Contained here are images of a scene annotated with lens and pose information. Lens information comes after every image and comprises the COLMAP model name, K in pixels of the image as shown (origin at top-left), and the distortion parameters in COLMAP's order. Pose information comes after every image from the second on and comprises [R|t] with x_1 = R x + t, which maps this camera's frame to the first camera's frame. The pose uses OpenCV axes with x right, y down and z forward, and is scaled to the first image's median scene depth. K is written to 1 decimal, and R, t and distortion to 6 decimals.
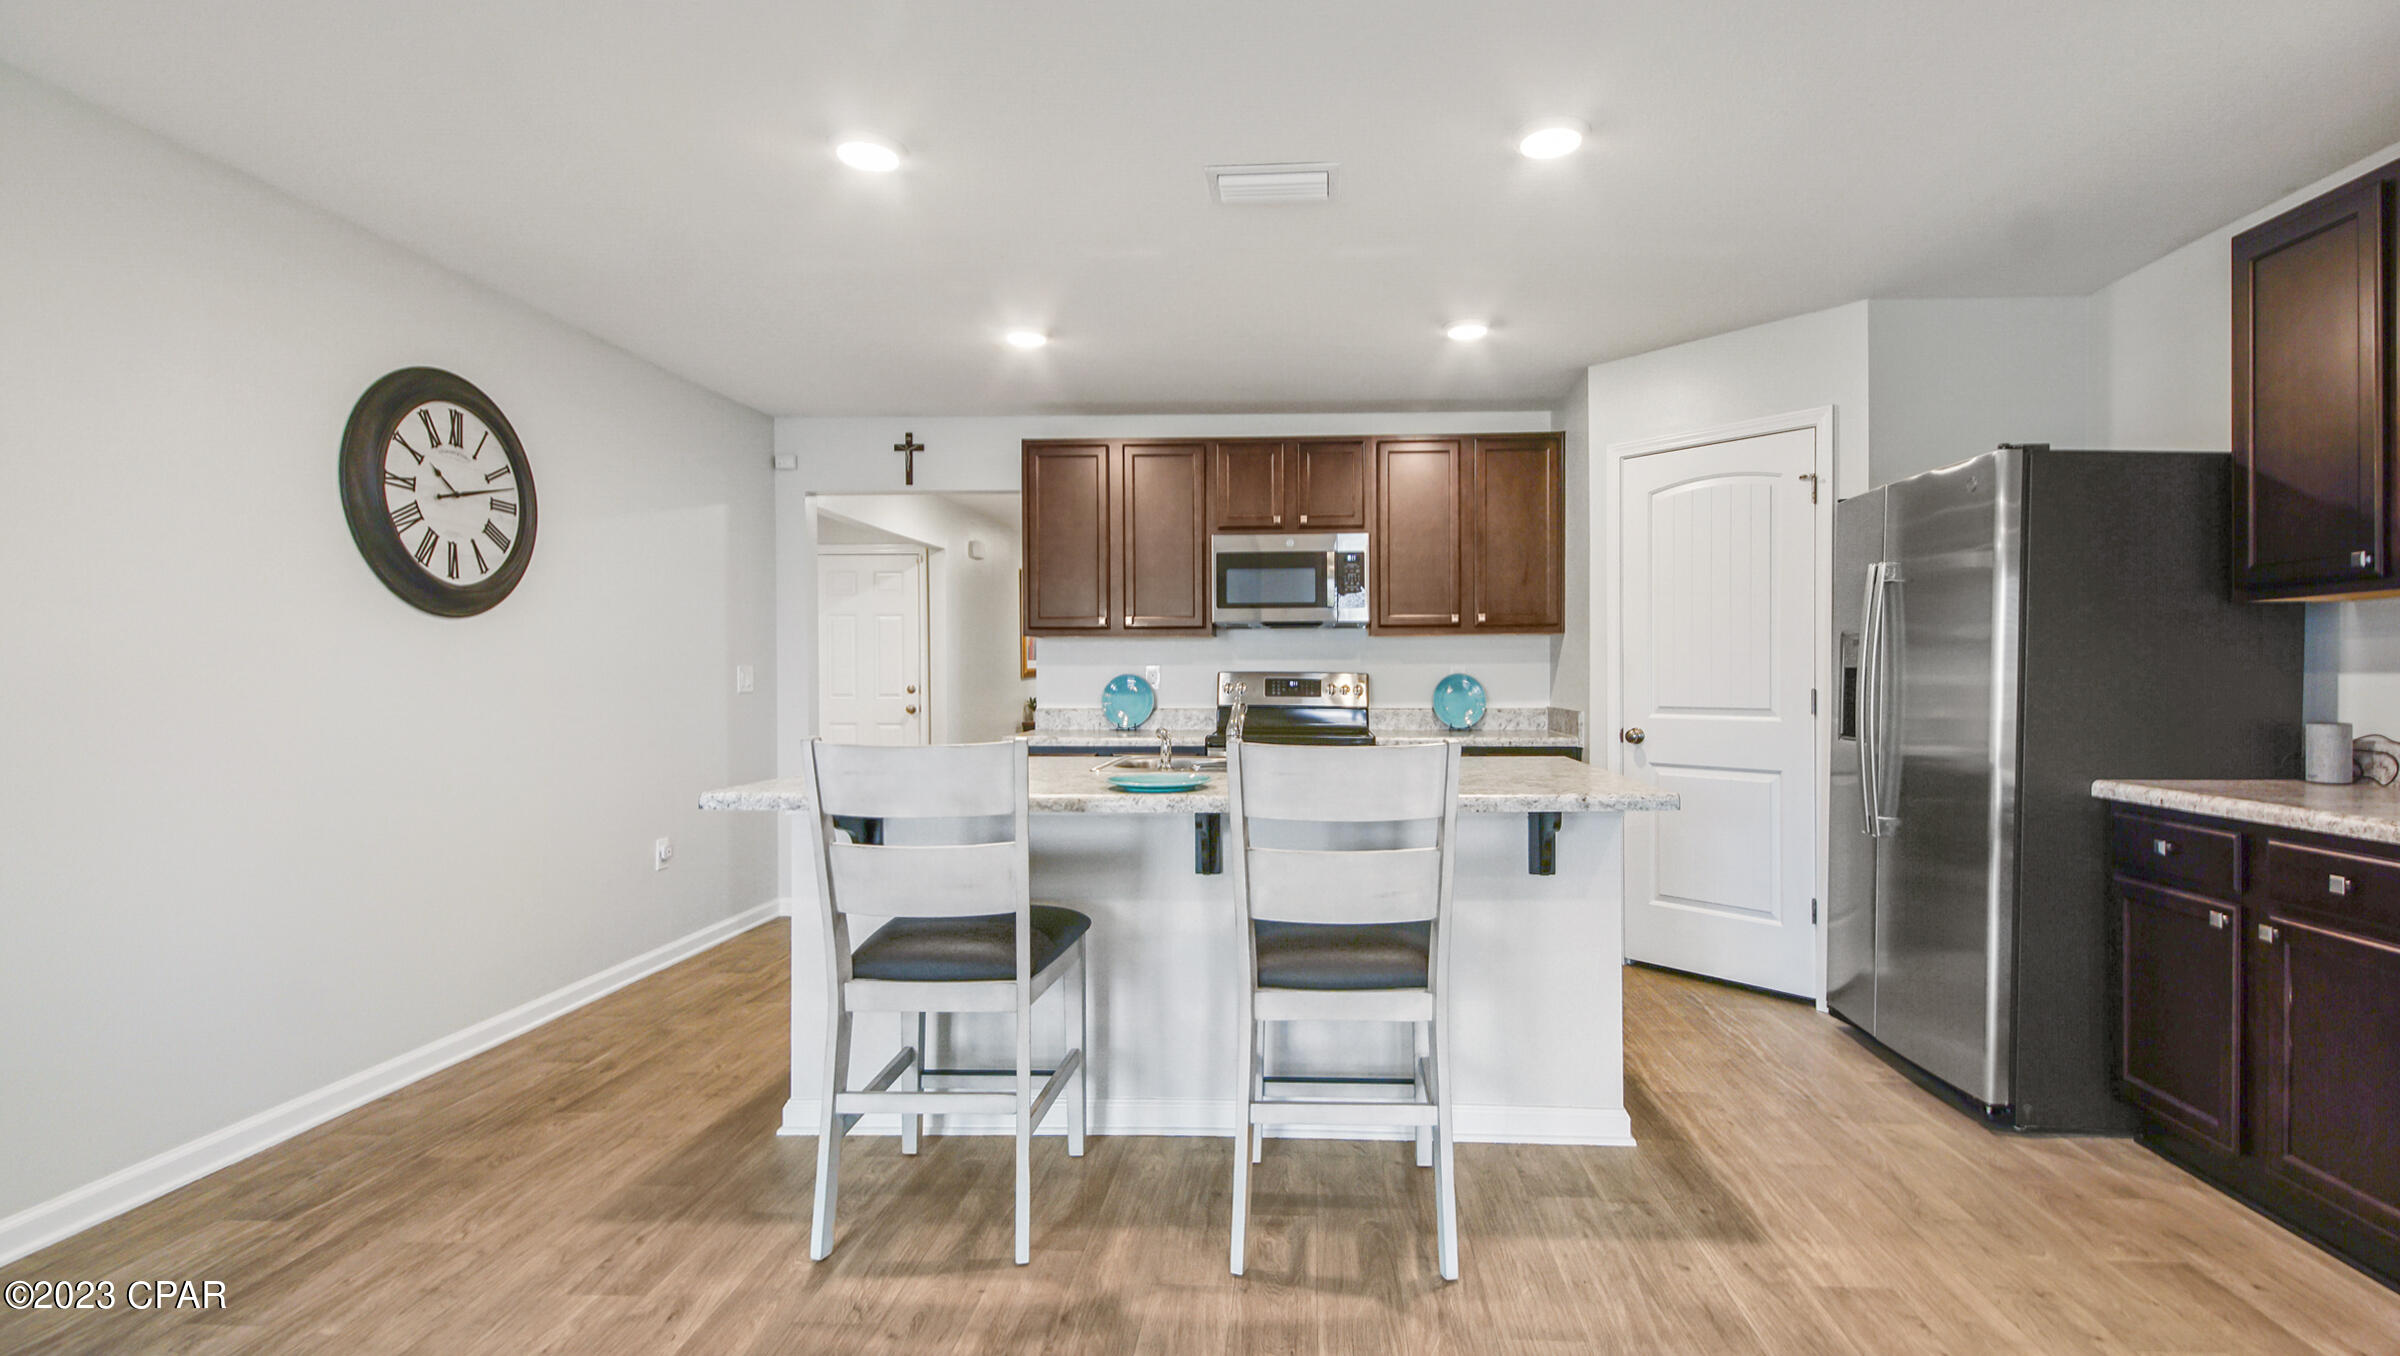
lens RADIAL K [[1055.4, 0, 1208.7], [0, 1055.4, 685.1], [0, 0, 1]] dist [0.003907, -0.000488]
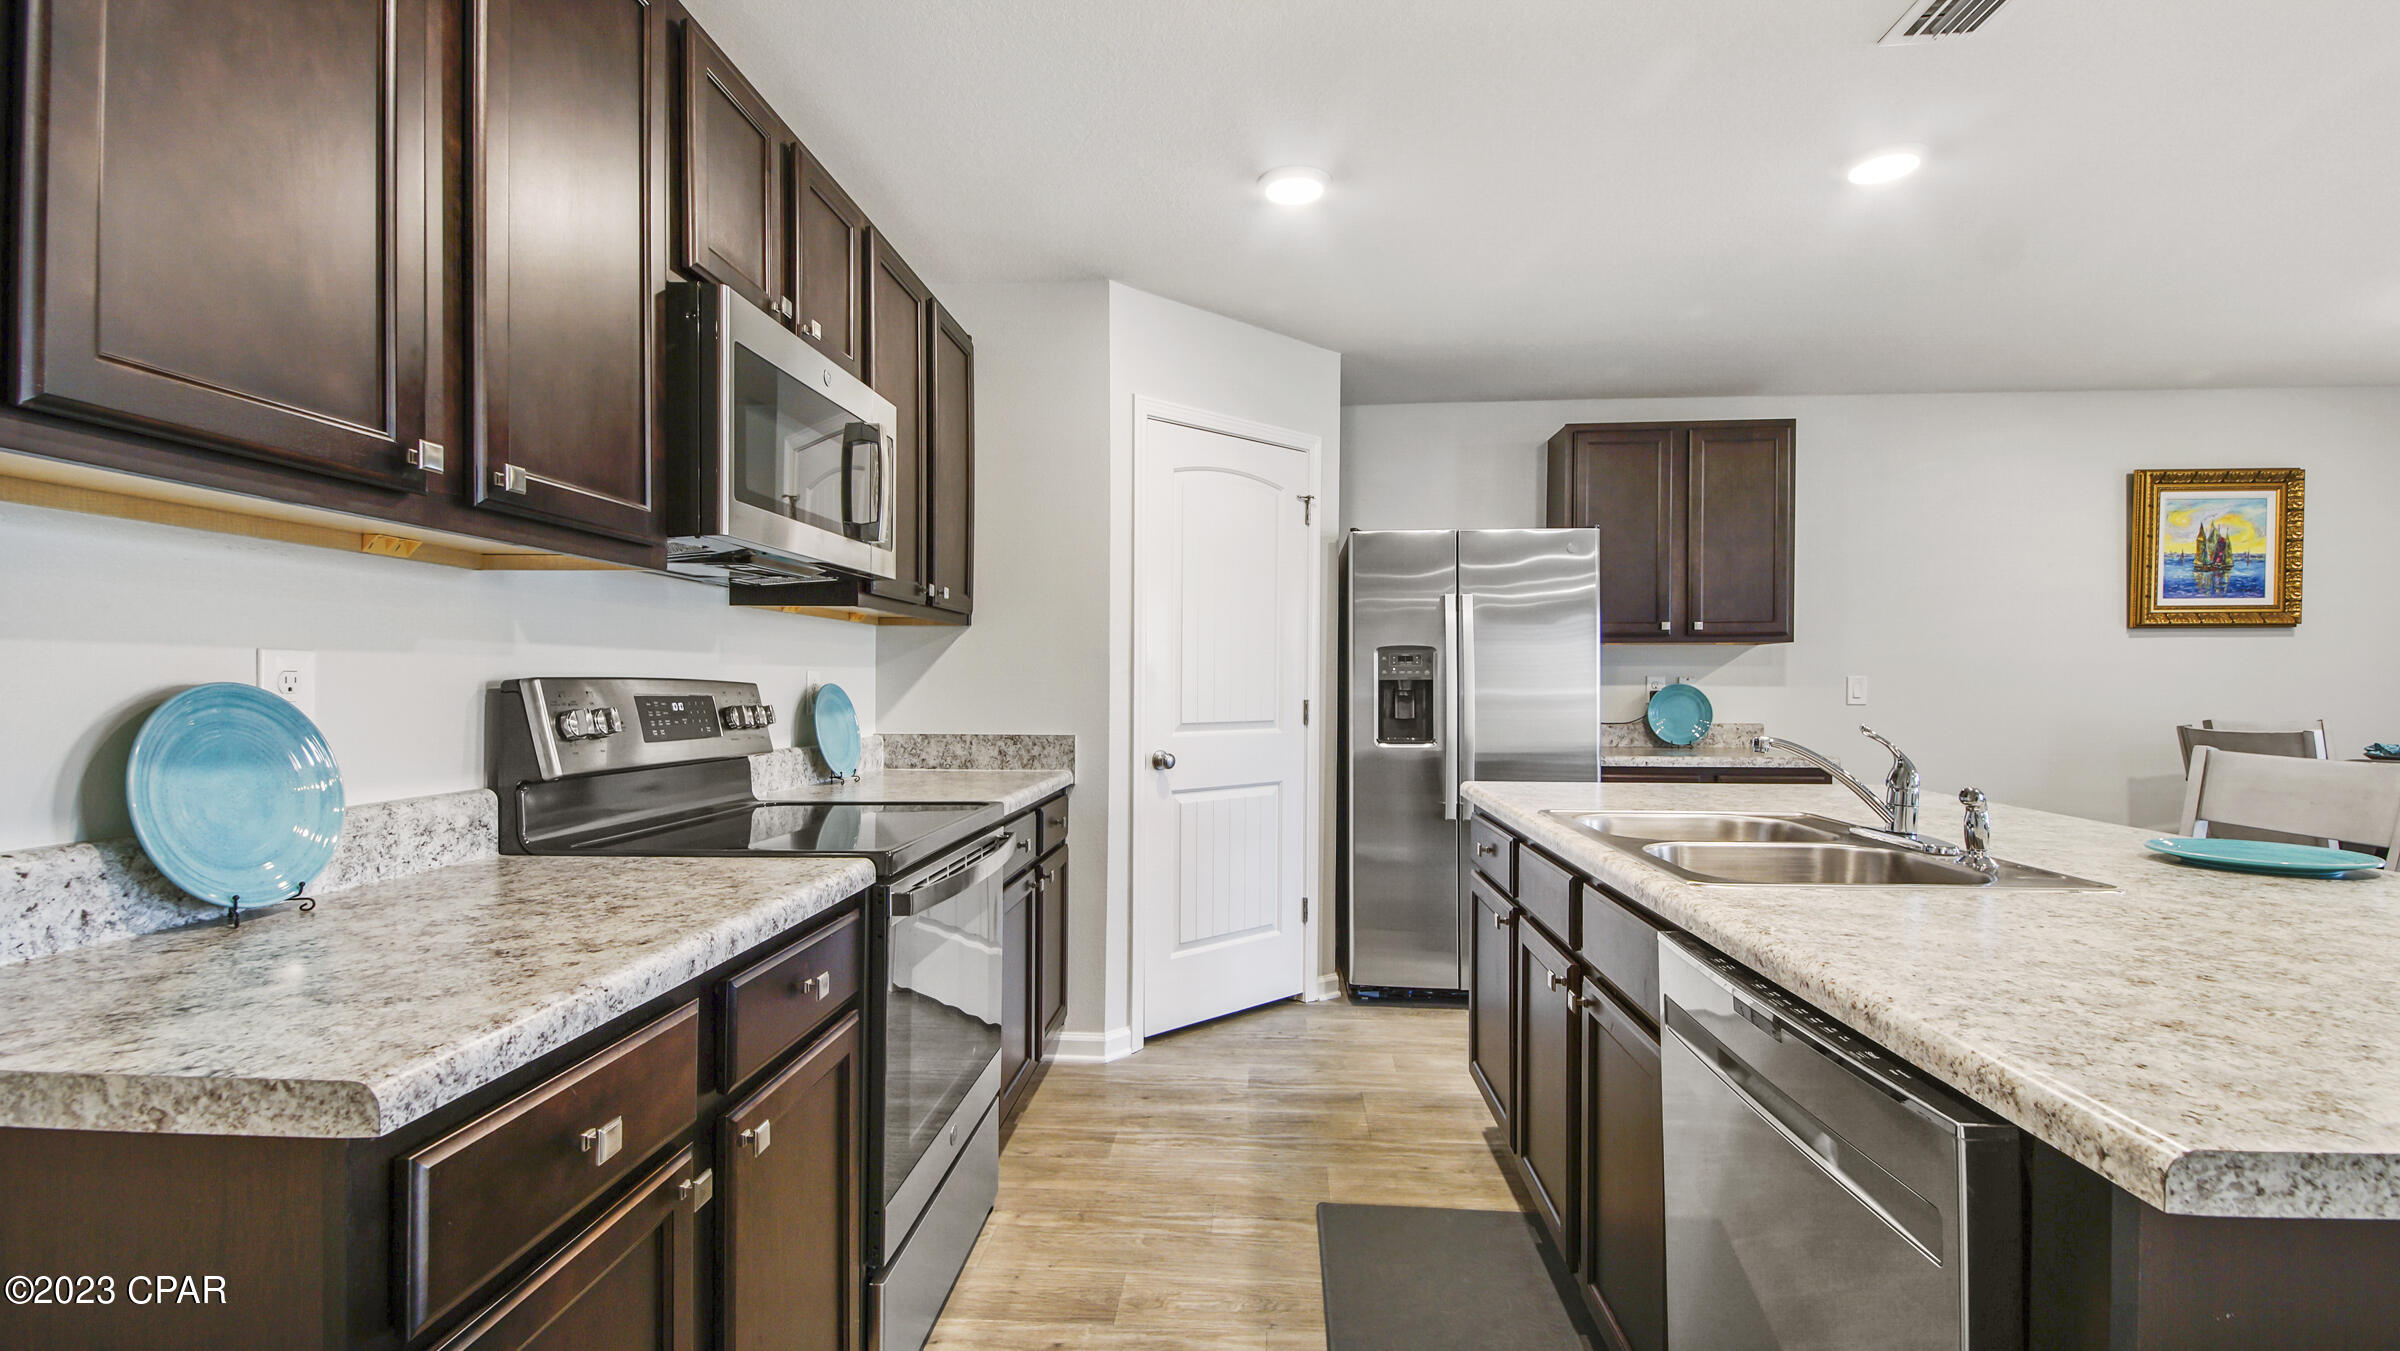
lens RADIAL K [[1053.0, 0, 1185.5], [0, 1053.0, 692.2], [0, 0, 1]] dist [0.017531, -0.010287]
pose [[-0.009360, -0.006792, 0.999933, -0.477954], [0.009598, 0.999930, 0.006881, -0.011987], [-0.999910, 0.009662, -0.009294, 1.127383]]
